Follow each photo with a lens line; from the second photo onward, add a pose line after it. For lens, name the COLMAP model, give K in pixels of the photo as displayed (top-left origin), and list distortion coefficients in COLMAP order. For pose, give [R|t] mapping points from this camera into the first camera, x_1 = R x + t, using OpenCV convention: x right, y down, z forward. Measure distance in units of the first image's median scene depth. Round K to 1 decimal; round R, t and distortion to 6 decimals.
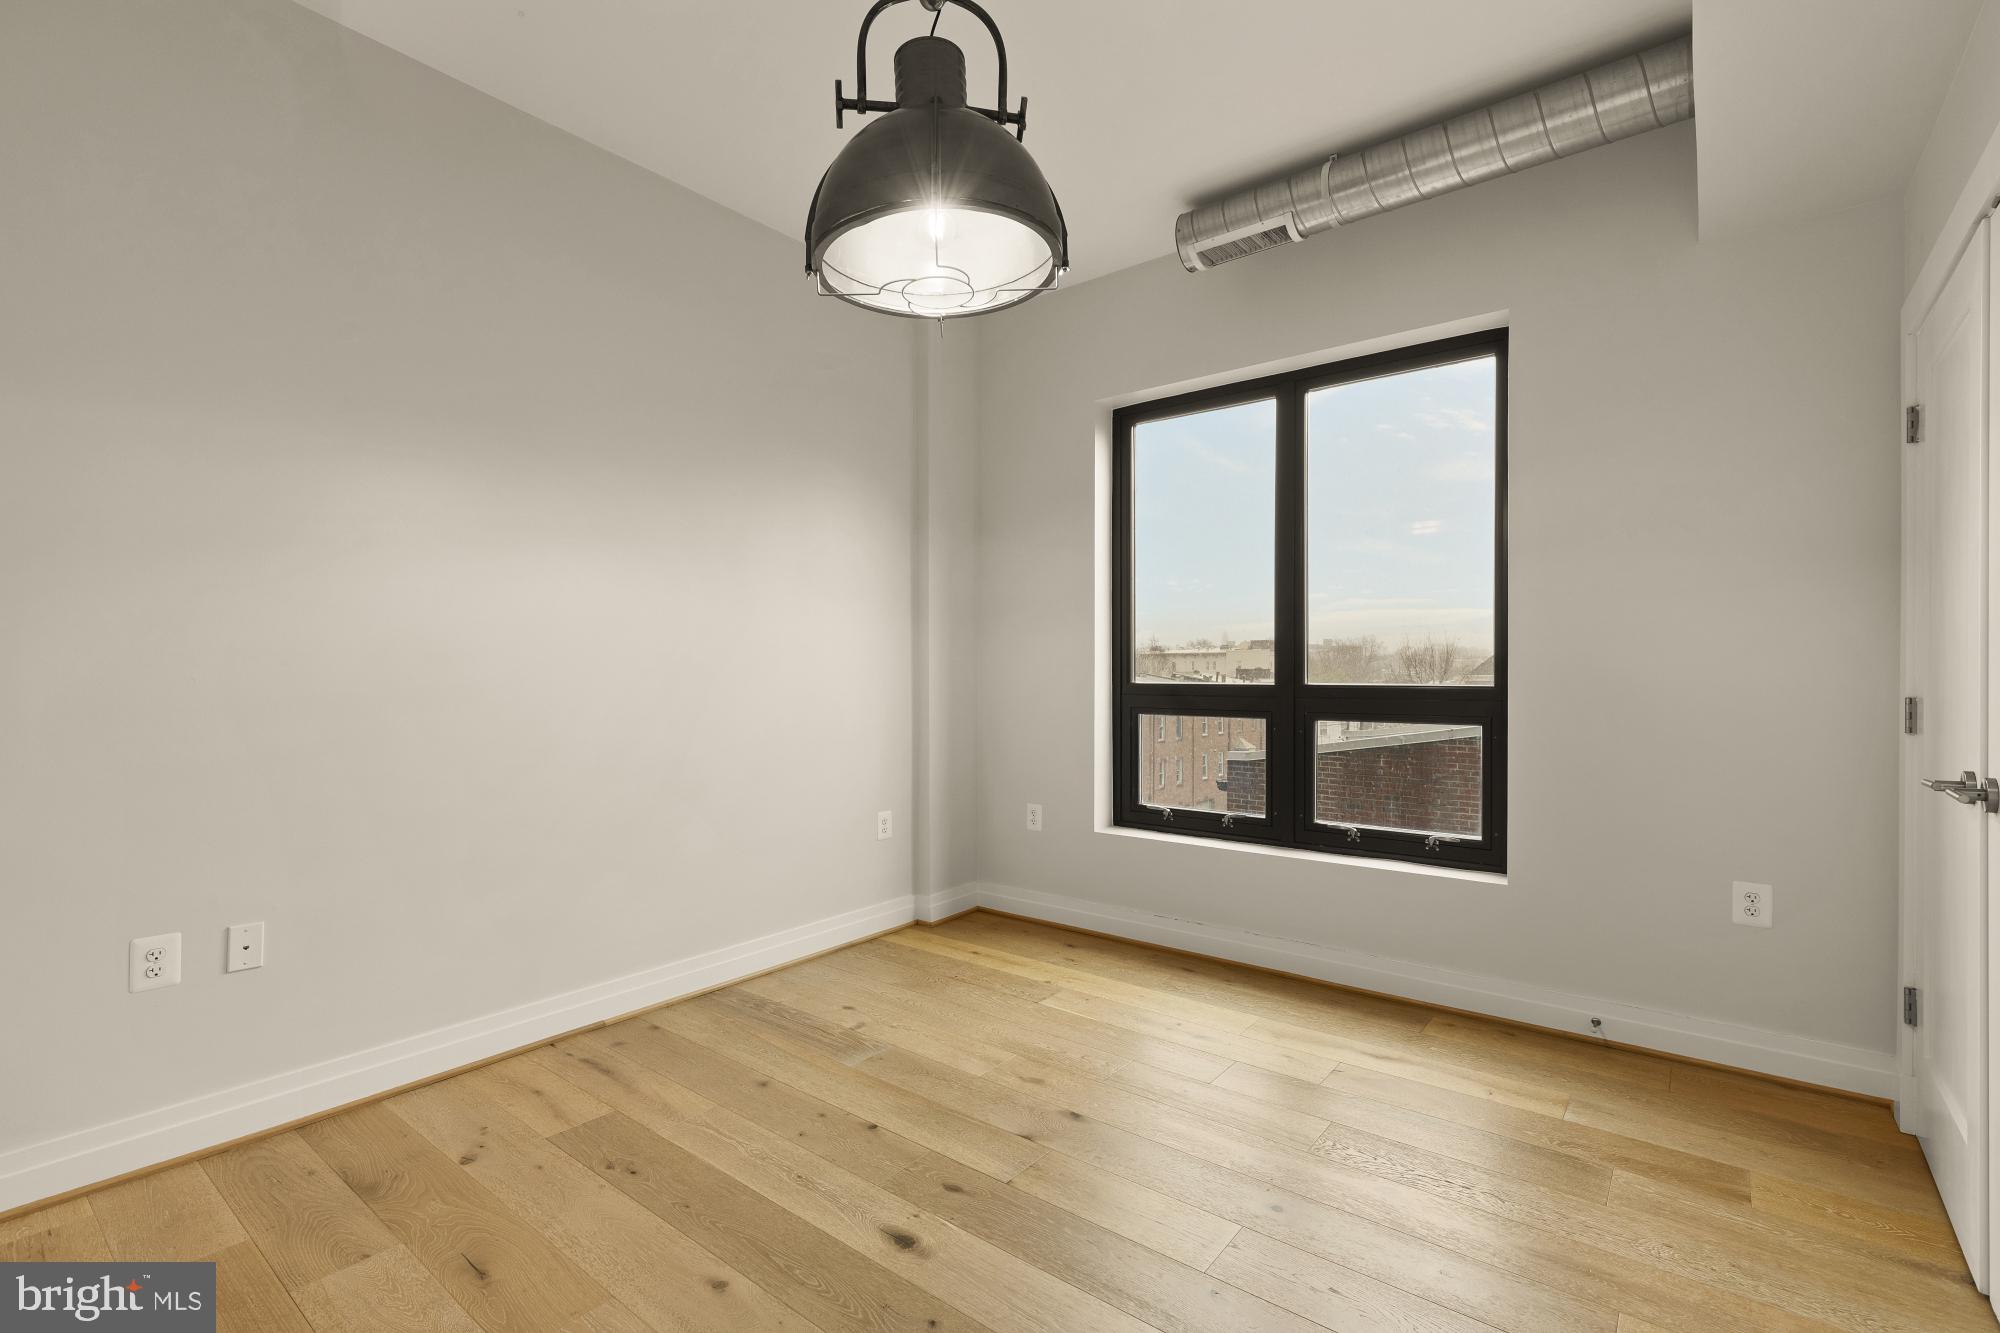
lens RADIAL K [[895.7, 0, 1004.7], [0, 895.7, 672.1], [0, 0, 1]] dist [0.010654, -0.001908]
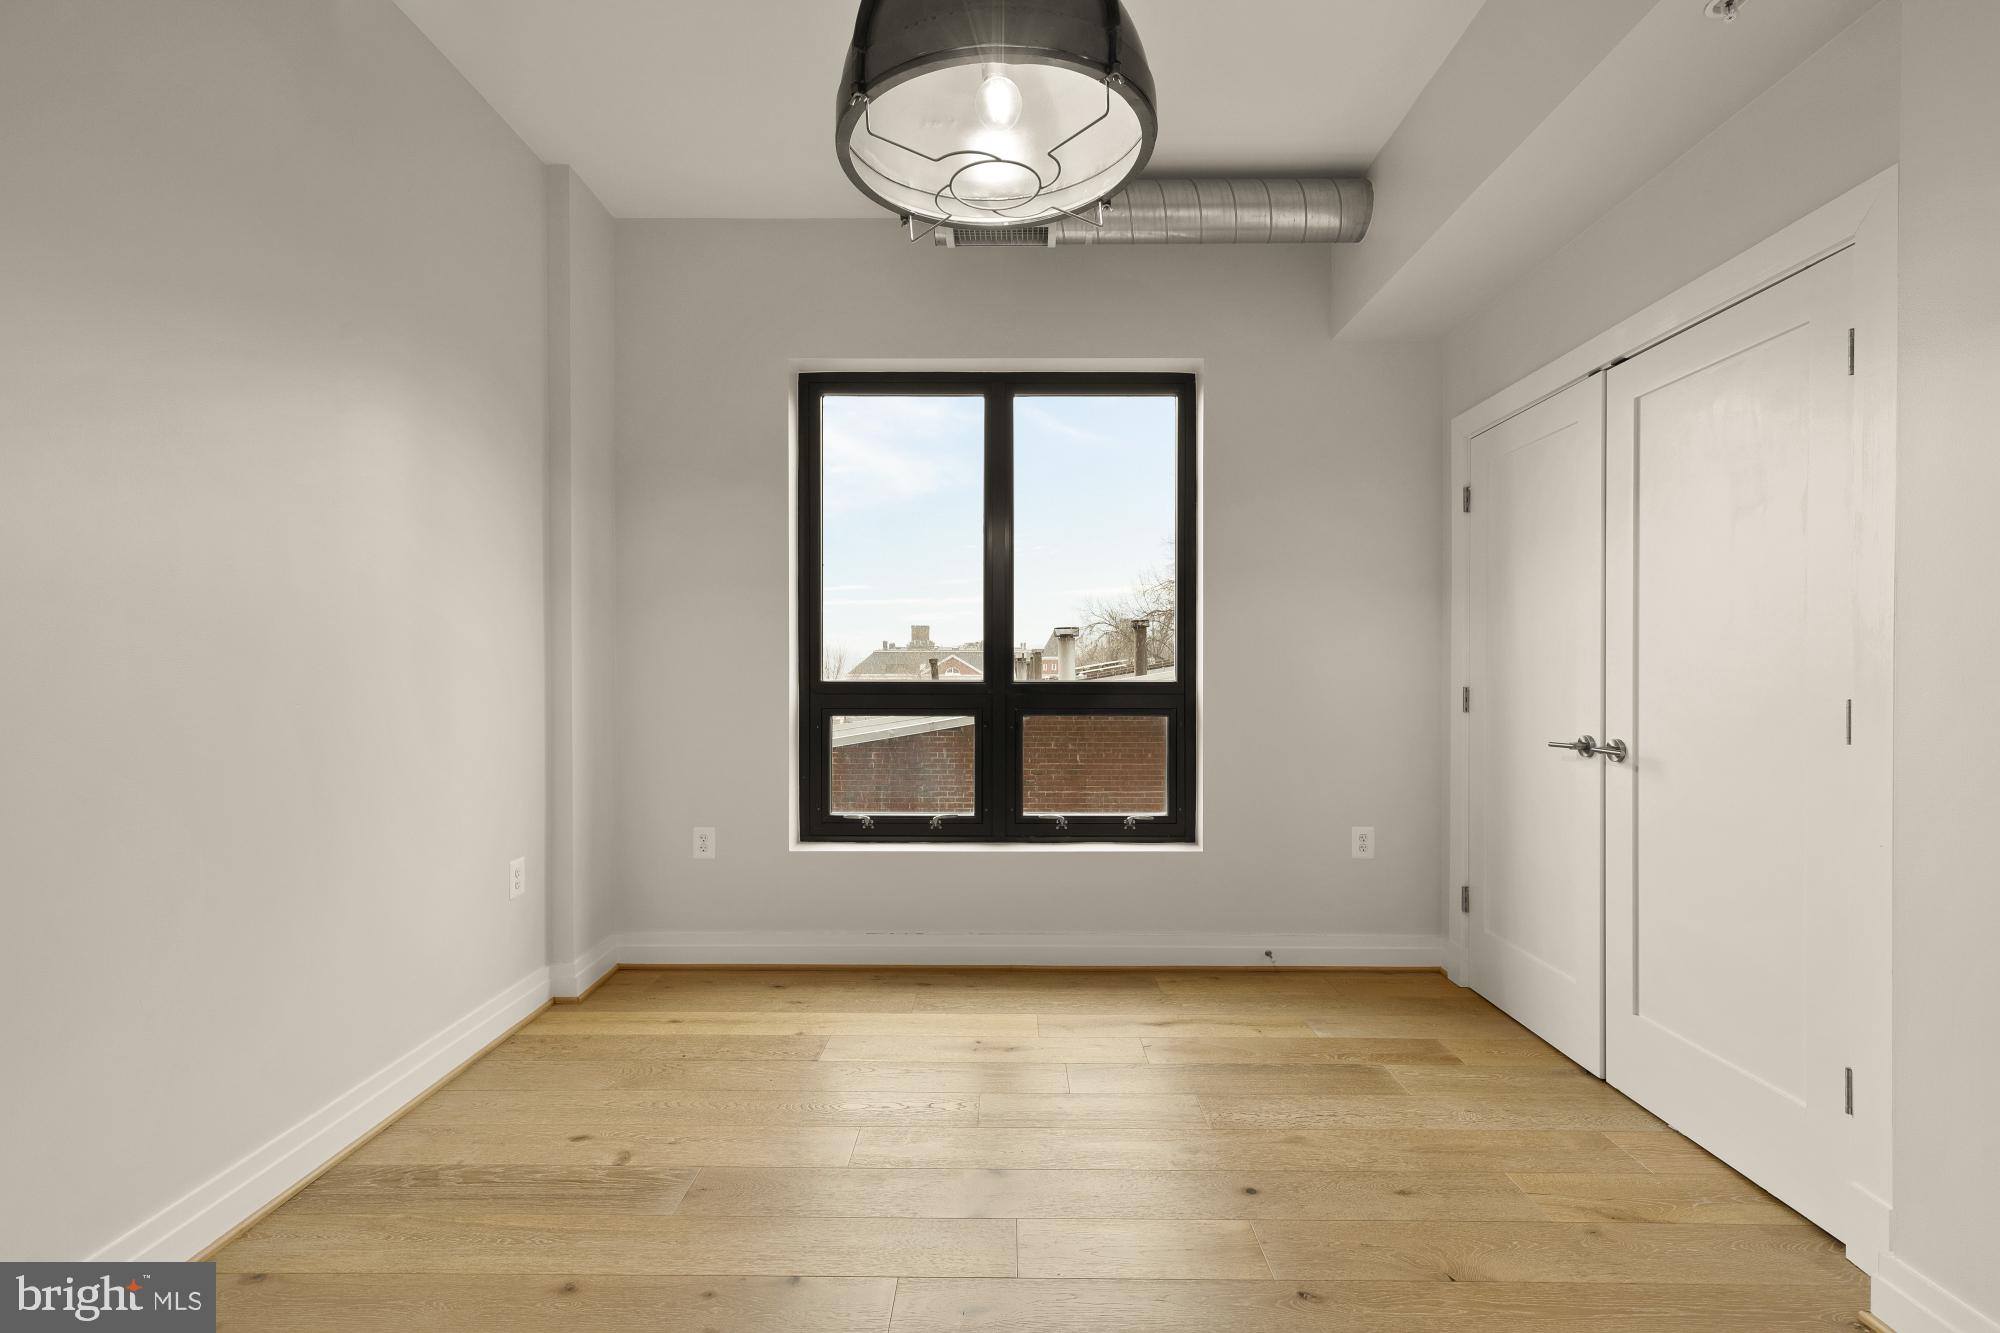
lens RADIAL K [[895.7, 0, 1004.7], [0, 895.7, 672.1], [0, 0, 1]] dist [0.010654, -0.001908]
pose [[0.791226, -0.000680, 0.611523, -0.308779], [-0.000971, 0.999997, 0.002368, 0.000686], [-0.611523, -0.002467, 0.791223, 0.203287]]
